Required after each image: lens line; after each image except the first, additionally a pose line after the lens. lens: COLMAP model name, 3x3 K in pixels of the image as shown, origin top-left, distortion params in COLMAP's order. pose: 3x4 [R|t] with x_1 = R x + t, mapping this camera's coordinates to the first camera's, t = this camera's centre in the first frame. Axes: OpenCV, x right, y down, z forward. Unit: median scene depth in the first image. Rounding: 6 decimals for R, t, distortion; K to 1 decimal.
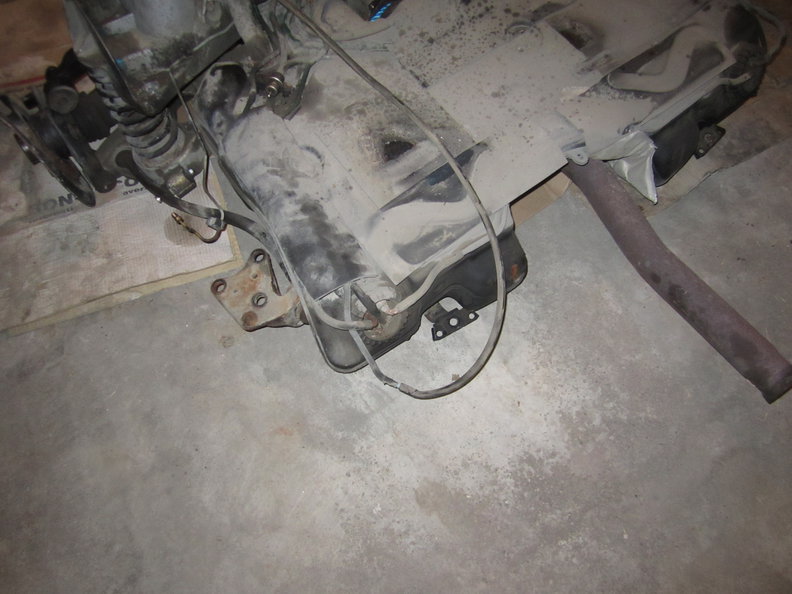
lens RADIAL K [[685.4, 0, 396.0], [0, 685.4, 297.0], [0, 0, 1]] dist [-0.011000, -0.007530]
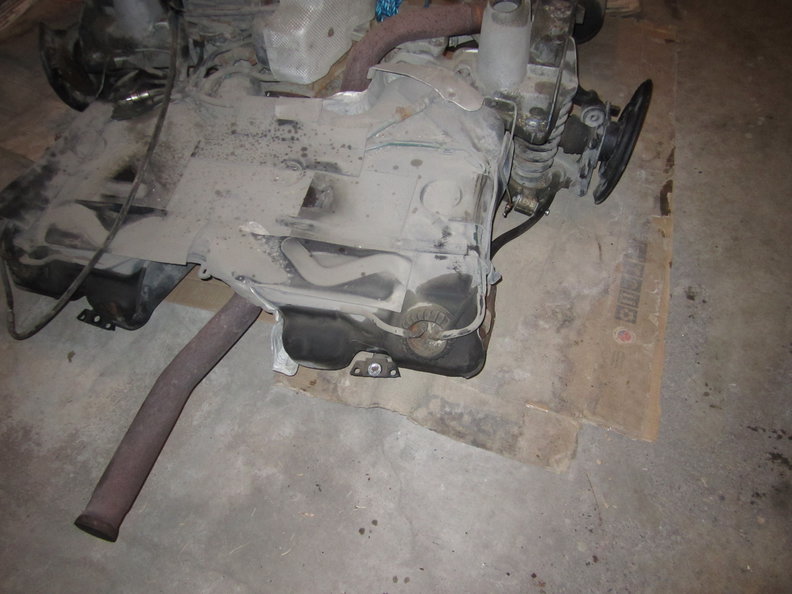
lens RADIAL K [[685.4, 0, 396.0], [0, 685.4, 297.0], [0, 0, 1]] dist [-0.011000, -0.007530]
pose [[0.596019, 0.609261, -0.523032, 1.043856], [-0.655395, 0.745450, 0.121495, -0.503906], [0.463916, 0.270379, 0.843609, 0.210591]]
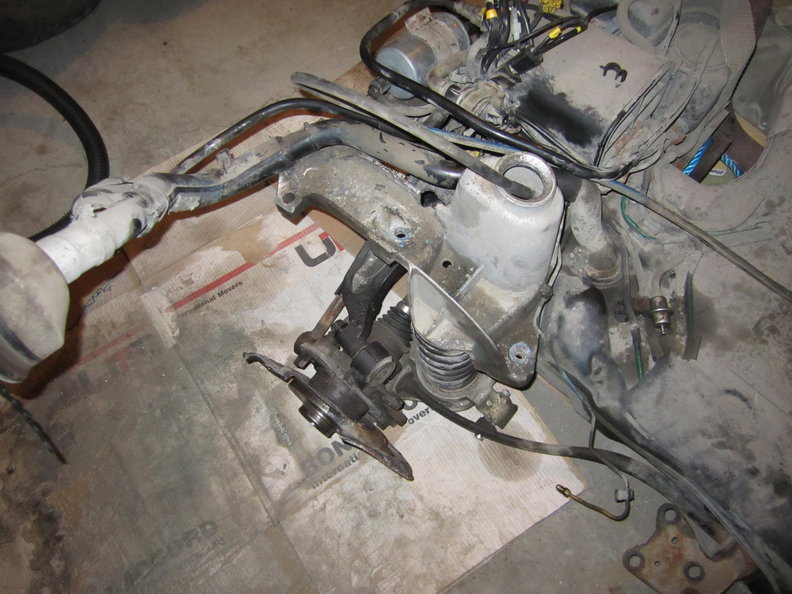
lens RADIAL K [[685.4, 0, 396.0], [0, 685.4, 297.0], [0, 0, 1]] dist [-0.011000, -0.007530]
pose [[0.972852, -0.206692, 0.104100, -0.554701], [0.188621, 0.968793, 0.160820, -0.512282], [-0.134091, -0.136819, 0.981479, 0.252194]]
